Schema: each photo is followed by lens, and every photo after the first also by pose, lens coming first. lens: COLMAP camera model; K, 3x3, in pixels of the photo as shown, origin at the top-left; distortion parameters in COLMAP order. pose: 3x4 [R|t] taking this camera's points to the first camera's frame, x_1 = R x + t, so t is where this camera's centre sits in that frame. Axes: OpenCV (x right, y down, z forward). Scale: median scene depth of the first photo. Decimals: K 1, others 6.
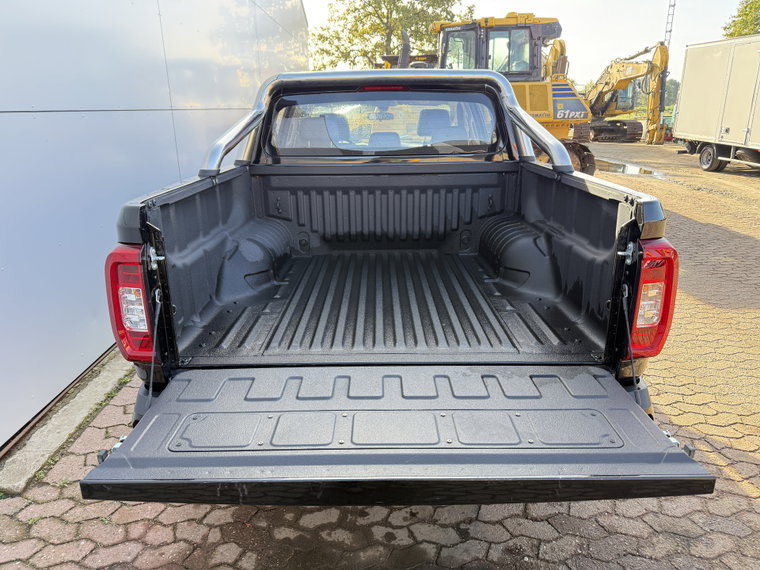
lens RADIAL K [[542.4, 0, 380.5], [0, 542.4, 287.4], [0, 0, 1]] dist [0.014472, -0.015978]
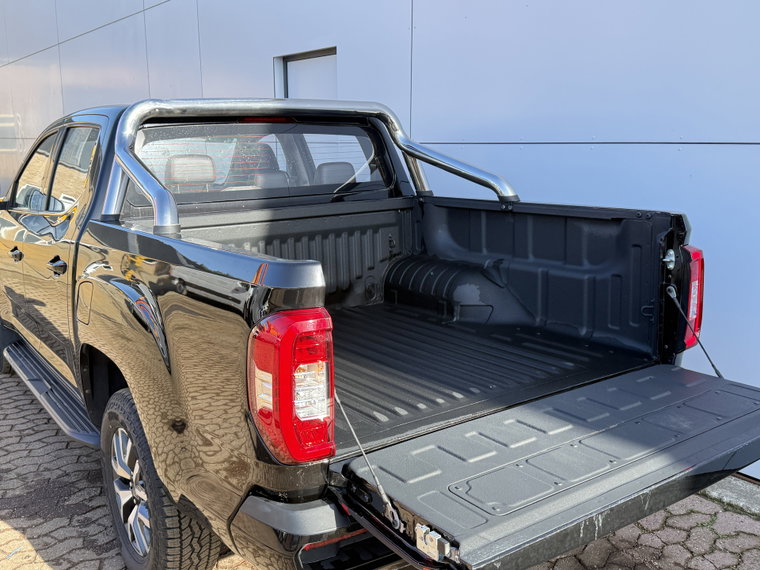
lens RADIAL K [[754.4, 0, 380.7], [0, 754.4, 285.0], [0, 0, 1]] dist [0.030670, 0.000000]
pose [[0.818644, -0.109642, 0.563739, -1.019526], [0.186181, 0.979260, -0.079910, 0.004566], [-0.543285, 0.170376, 0.822079, 0.043913]]
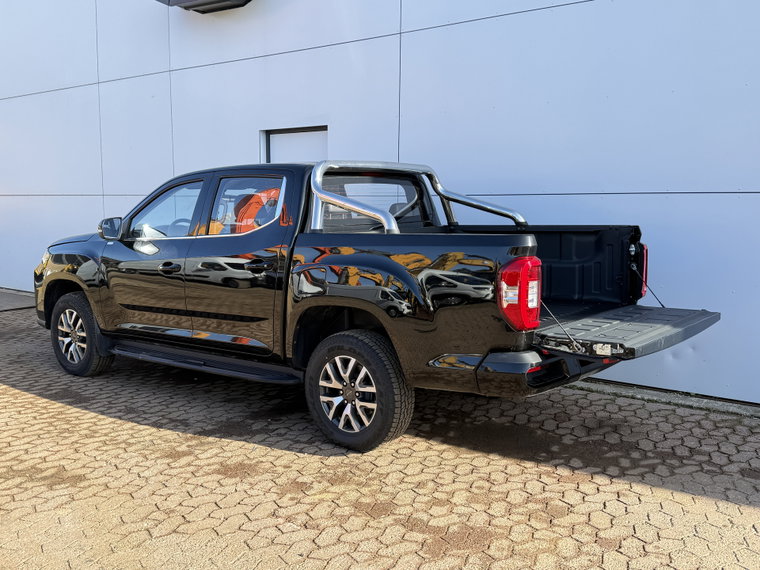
lens RADIAL K [[754.4, 0, 381.3], [0, 754.4, 287.7], [0, 0, 1]] dist [0.030670, 0.000000]
pose [[0.636639, -0.076122, 0.767396, -2.712406], [0.242372, 0.964440, -0.105406, 0.173670], [-0.732084, 0.253101, 0.632450, -0.137888]]
